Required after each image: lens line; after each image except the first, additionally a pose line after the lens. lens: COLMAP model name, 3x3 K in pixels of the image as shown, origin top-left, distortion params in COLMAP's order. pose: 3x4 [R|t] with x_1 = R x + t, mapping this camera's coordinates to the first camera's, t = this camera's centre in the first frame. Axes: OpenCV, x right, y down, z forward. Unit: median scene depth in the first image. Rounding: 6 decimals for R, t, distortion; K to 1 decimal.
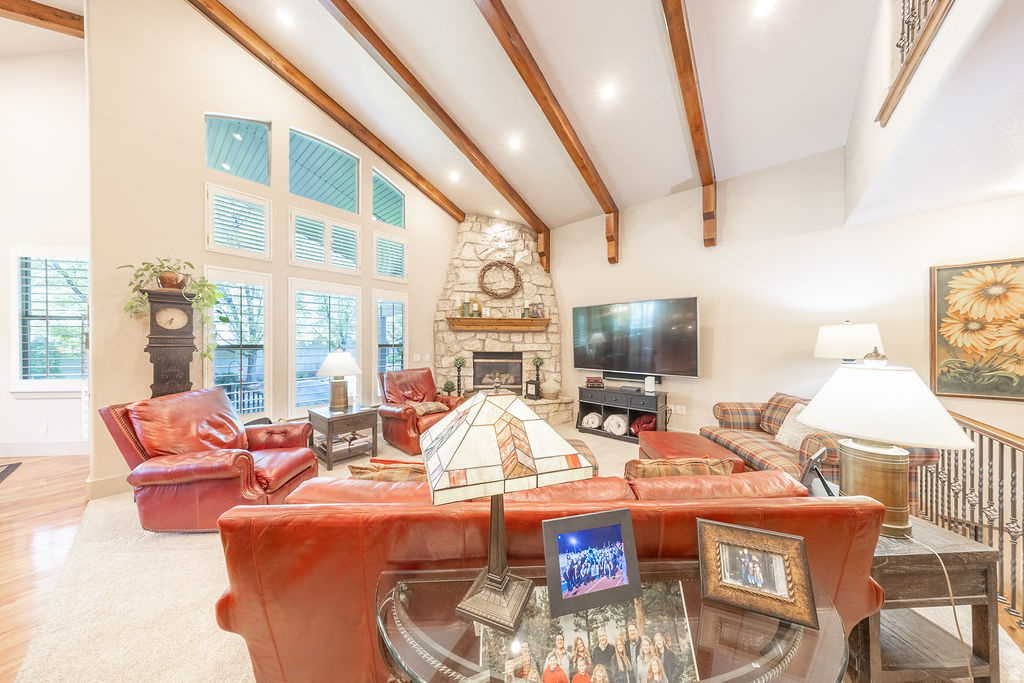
lens RADIAL K [[300.7, 0, 512.3], [0, 300.7, 346.0], [0, 0, 1]] dist [0.005503, 0.000680]
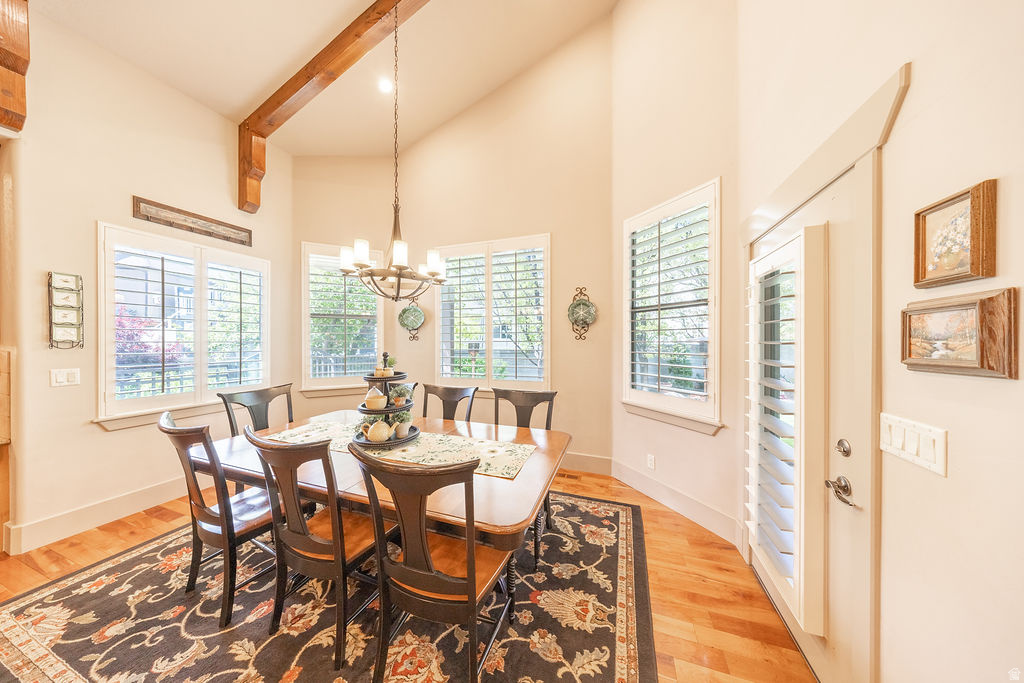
lens RADIAL K [[300.7, 0, 512.2], [0, 300.7, 342.8], [0, 0, 1]] dist [0.005503, 0.000680]
pose [[0.350143, 0.005037, -0.936683, -0.685250], [-0.008262, 0.999963, 0.002289, -0.005860], [0.936660, 0.006938, 0.350171, 0.304957]]
